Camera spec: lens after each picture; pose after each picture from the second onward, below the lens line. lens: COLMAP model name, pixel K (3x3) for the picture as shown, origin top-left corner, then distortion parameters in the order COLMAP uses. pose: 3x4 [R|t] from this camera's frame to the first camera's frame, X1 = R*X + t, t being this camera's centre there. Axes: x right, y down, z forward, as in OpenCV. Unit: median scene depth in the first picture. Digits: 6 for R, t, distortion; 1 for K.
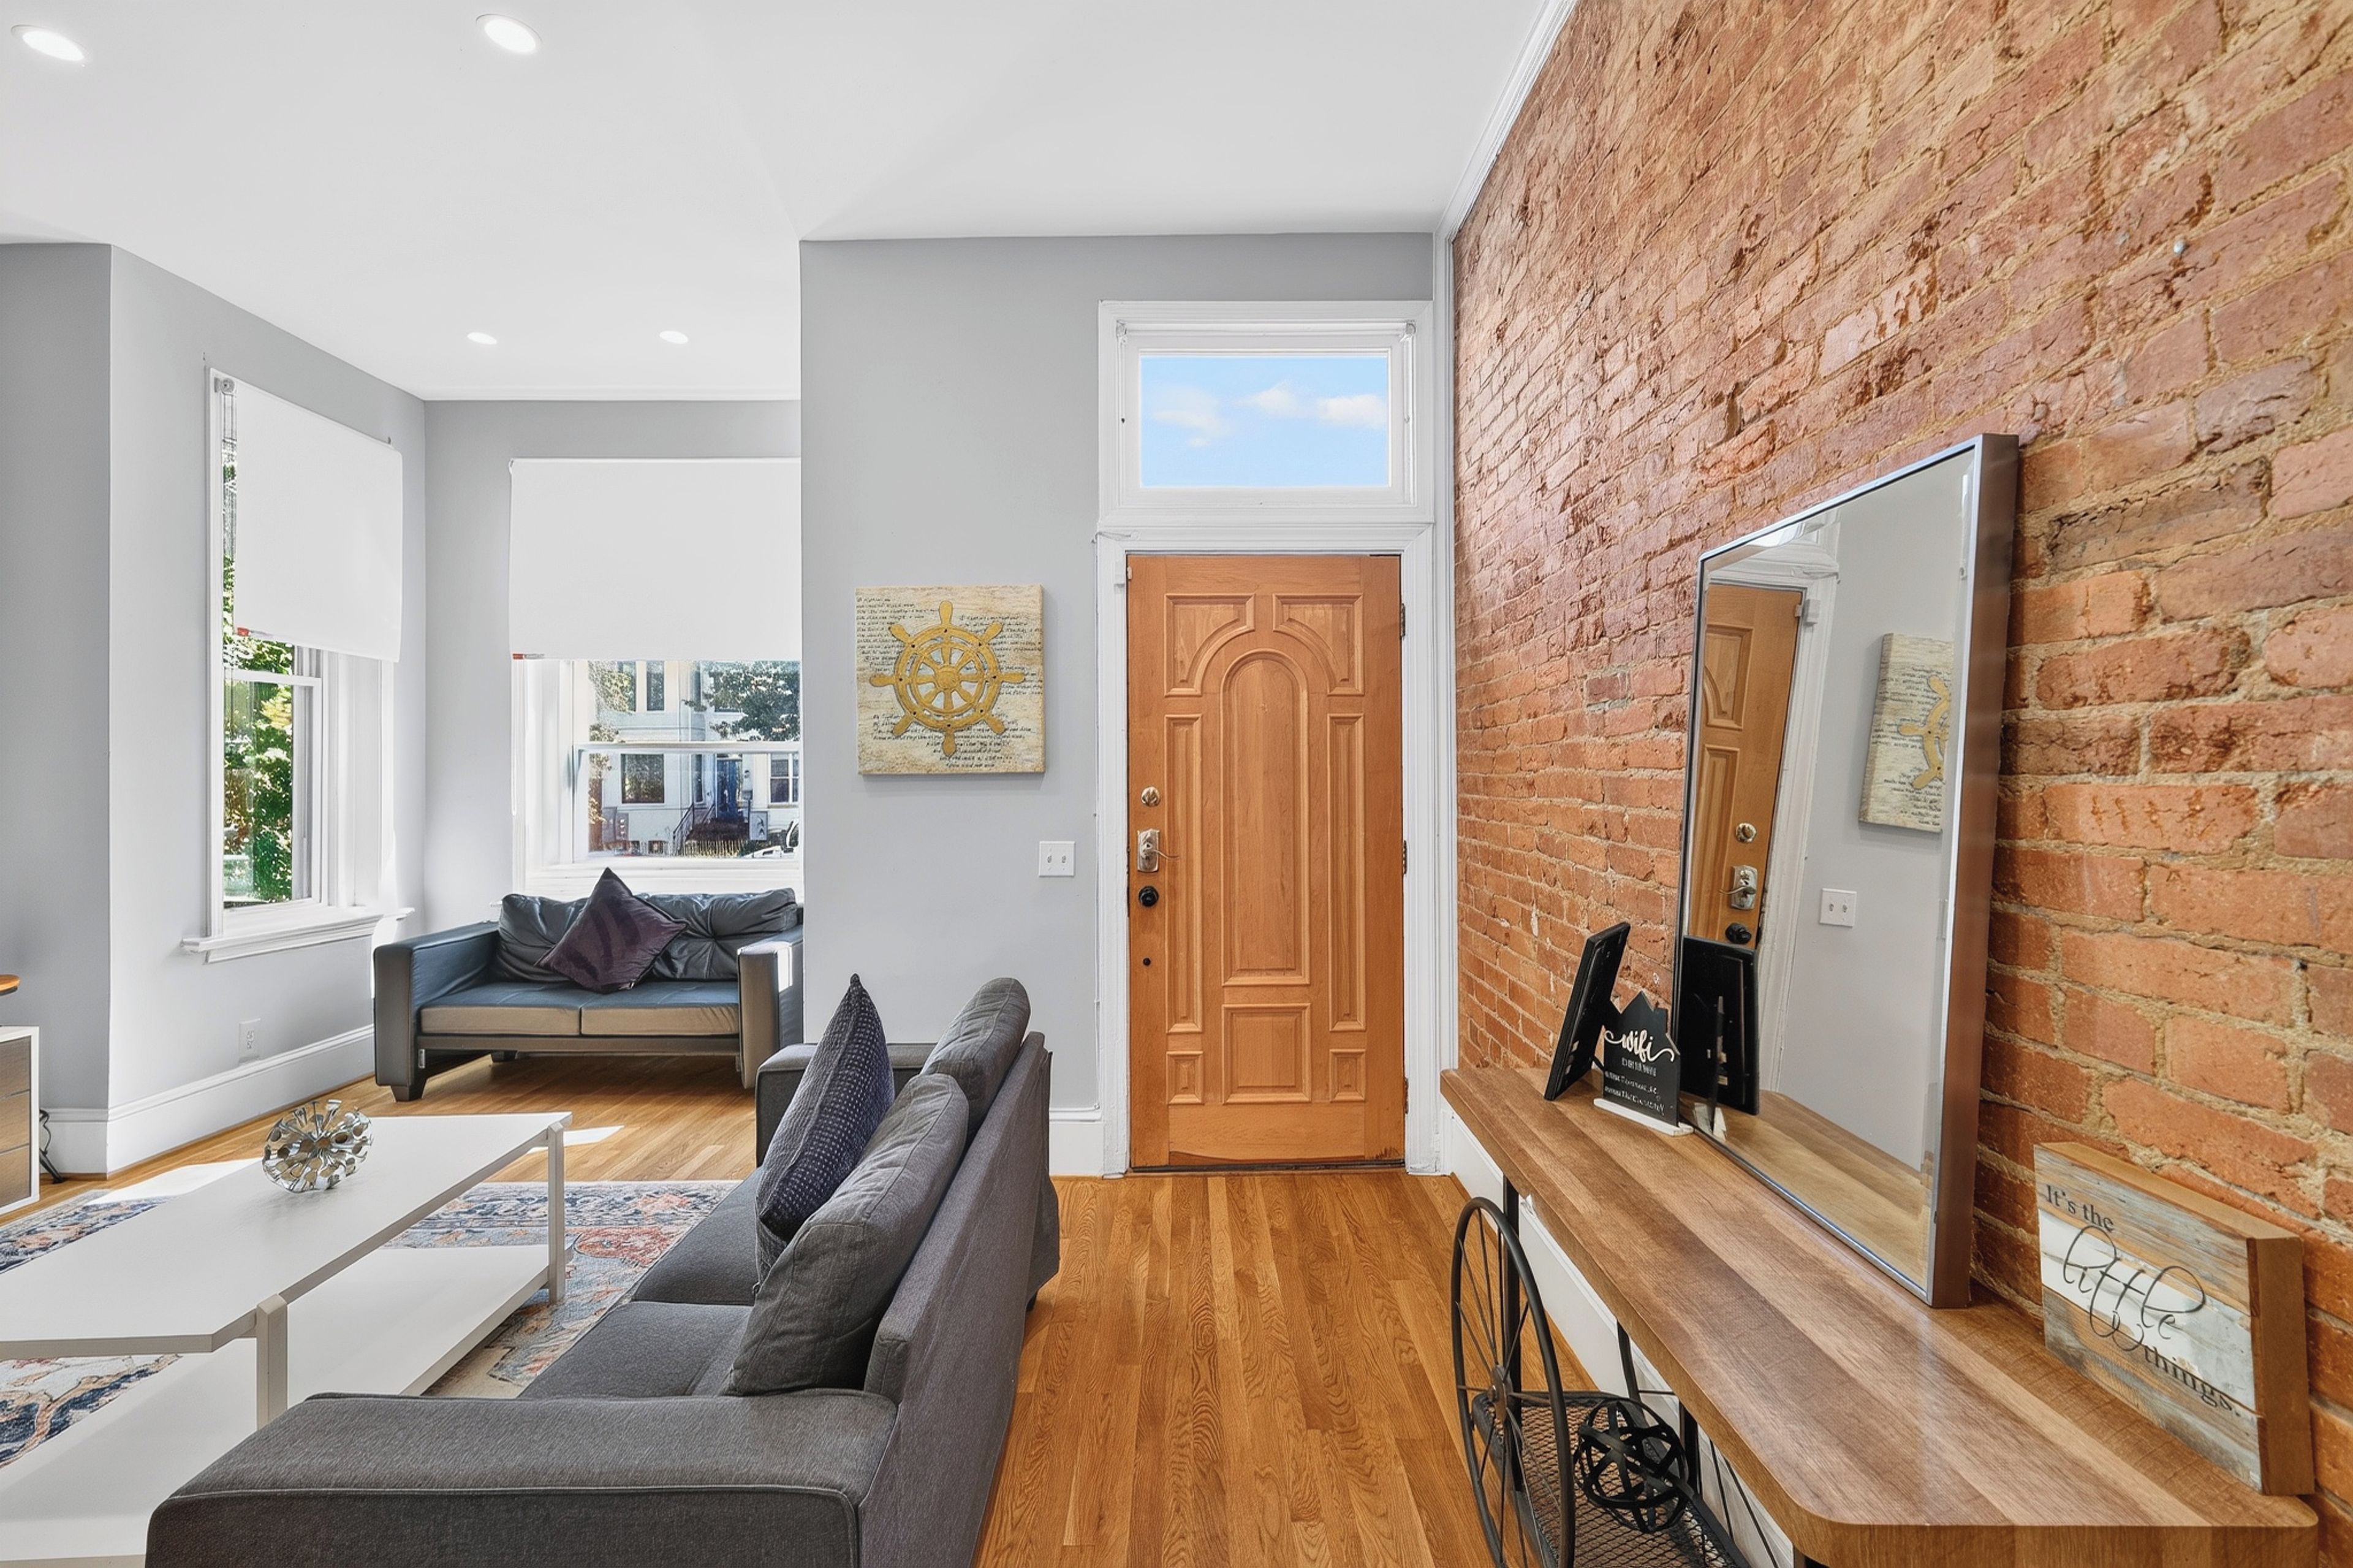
lens RADIAL K [[1033.7, 0, 1187.0], [0, 1033.7, 768.0], [0, 0, 1]] dist [0.002366, 0.000431]
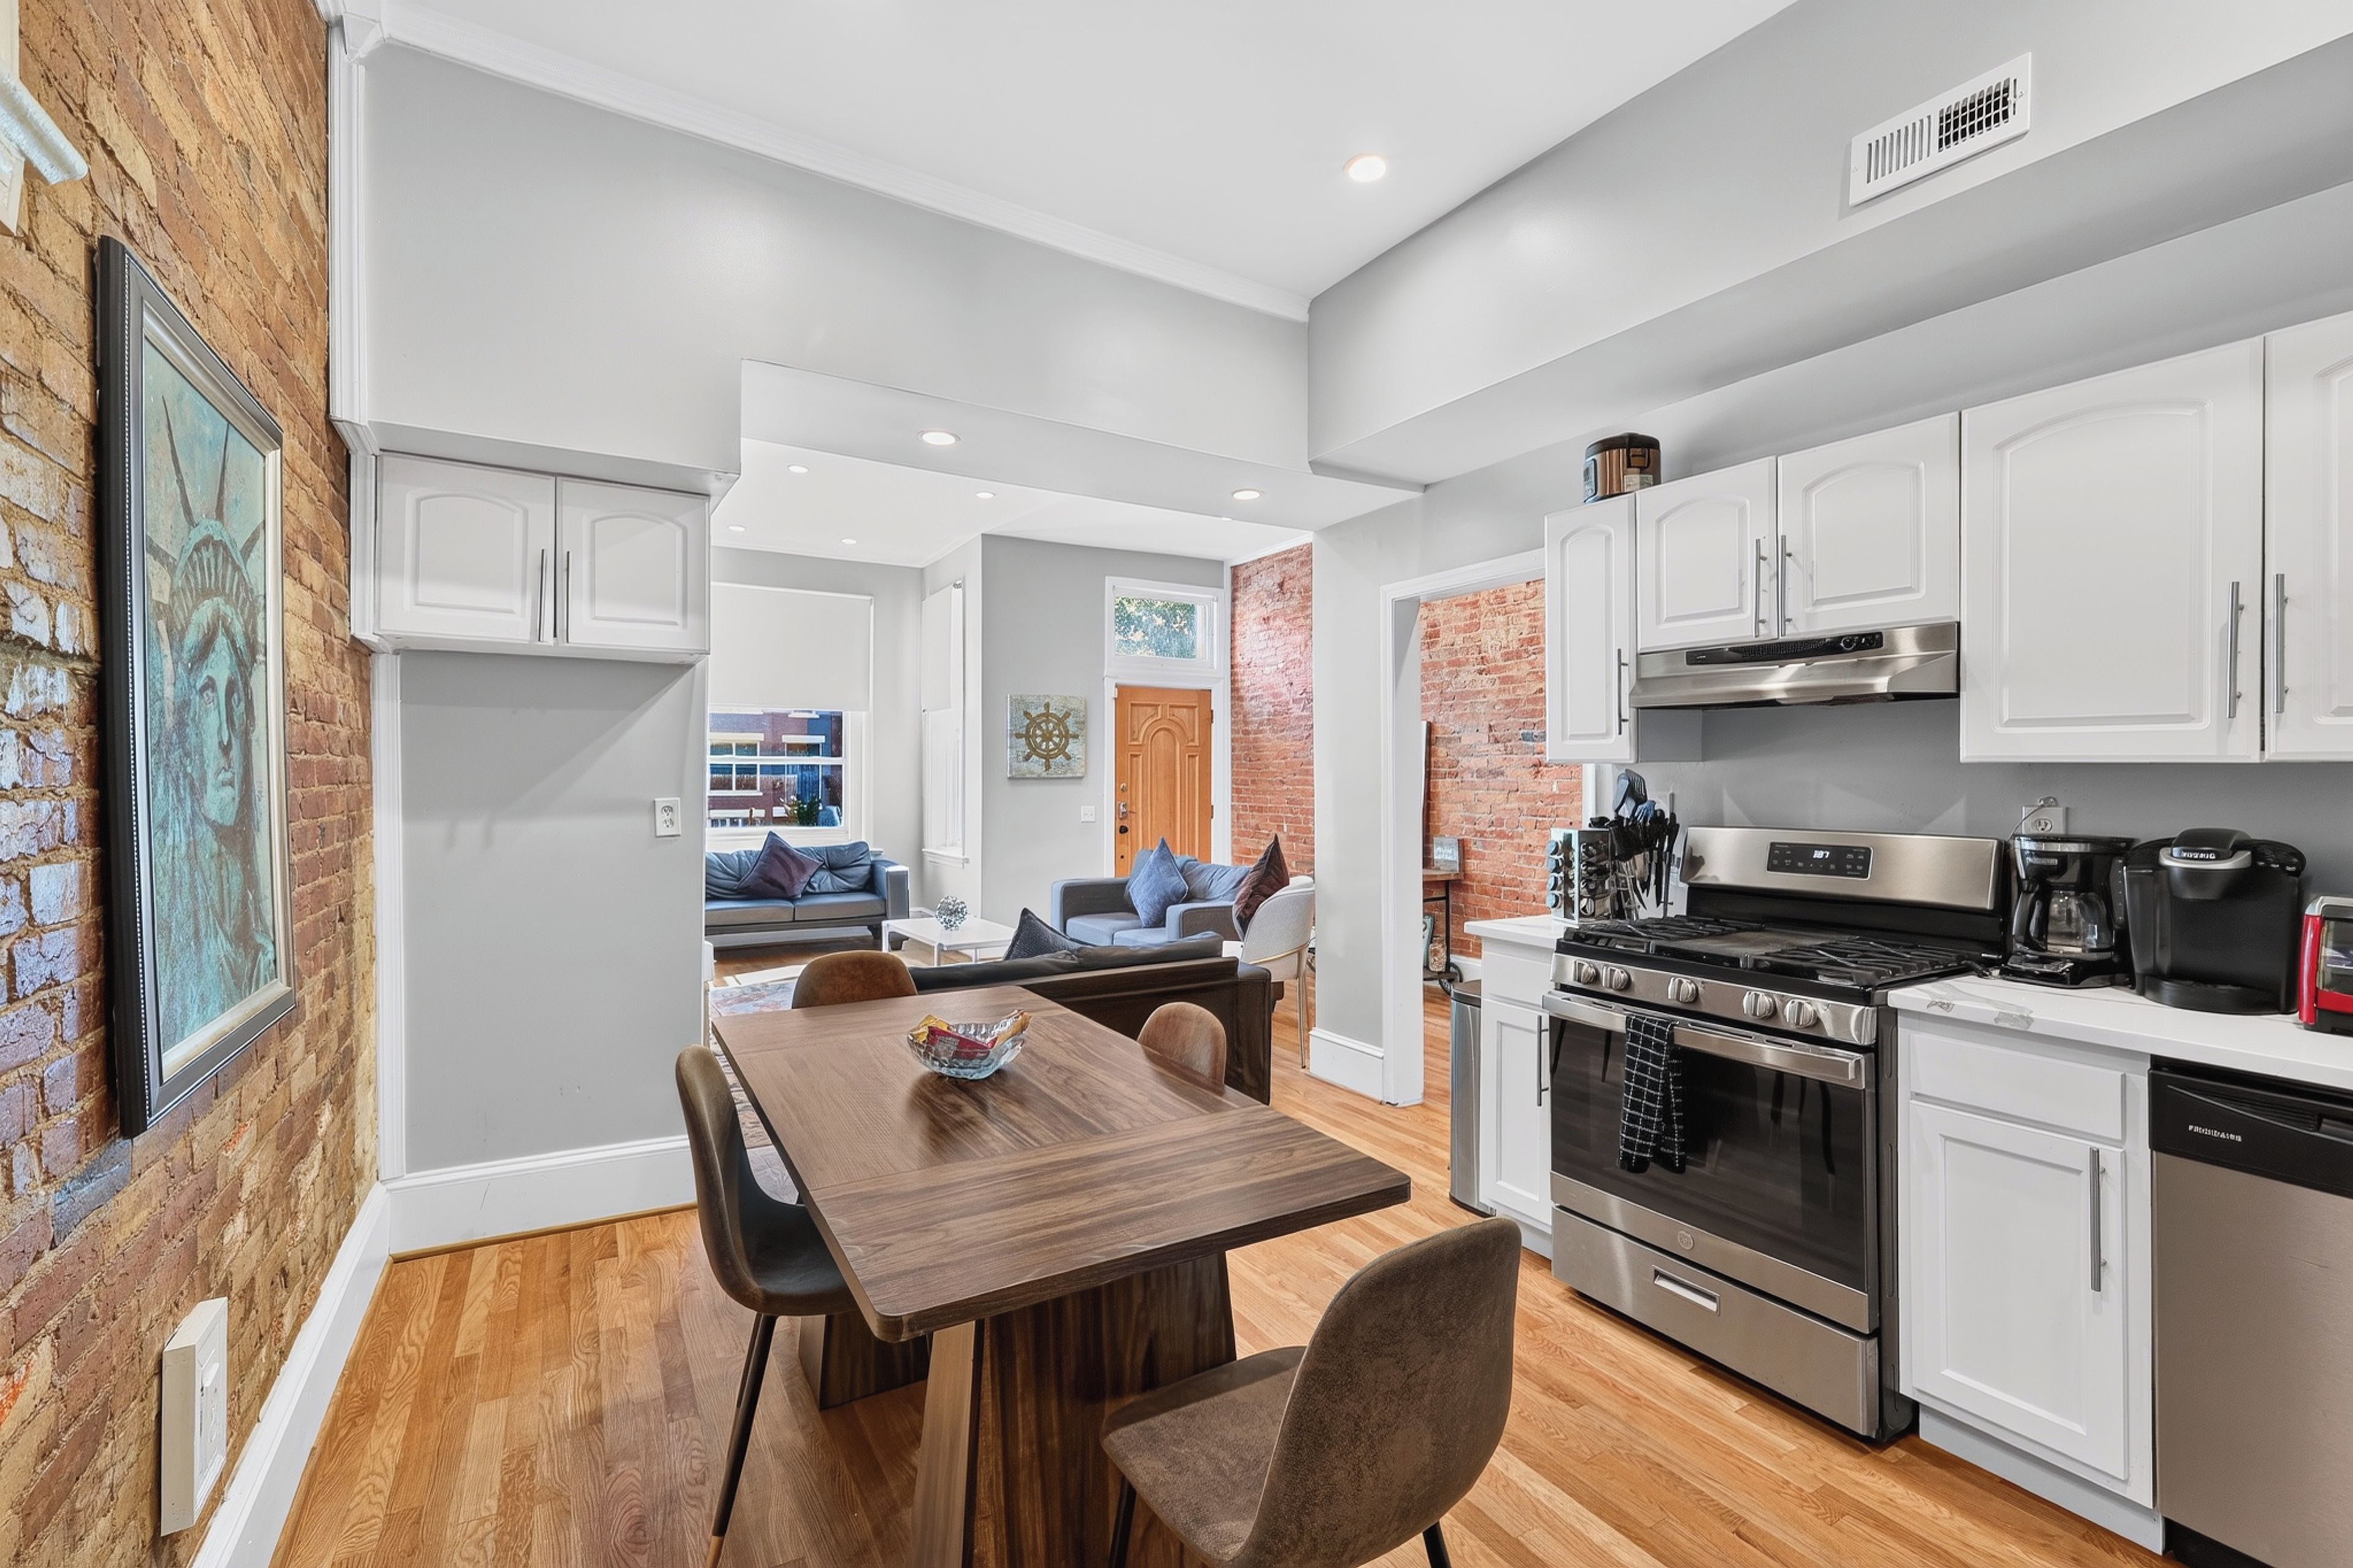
lens RADIAL K [[1011.6, 0, 1176.5], [0, 1011.6, 784.0], [0, 0, 1]] dist [0.000439, 0.000292]
pose [[0.860345, 0.001476, 0.509711, -1.122004], [-0.008527, 0.999898, 0.011497, -0.007394], [-0.509641, -0.014238, 0.860269, -1.069266]]
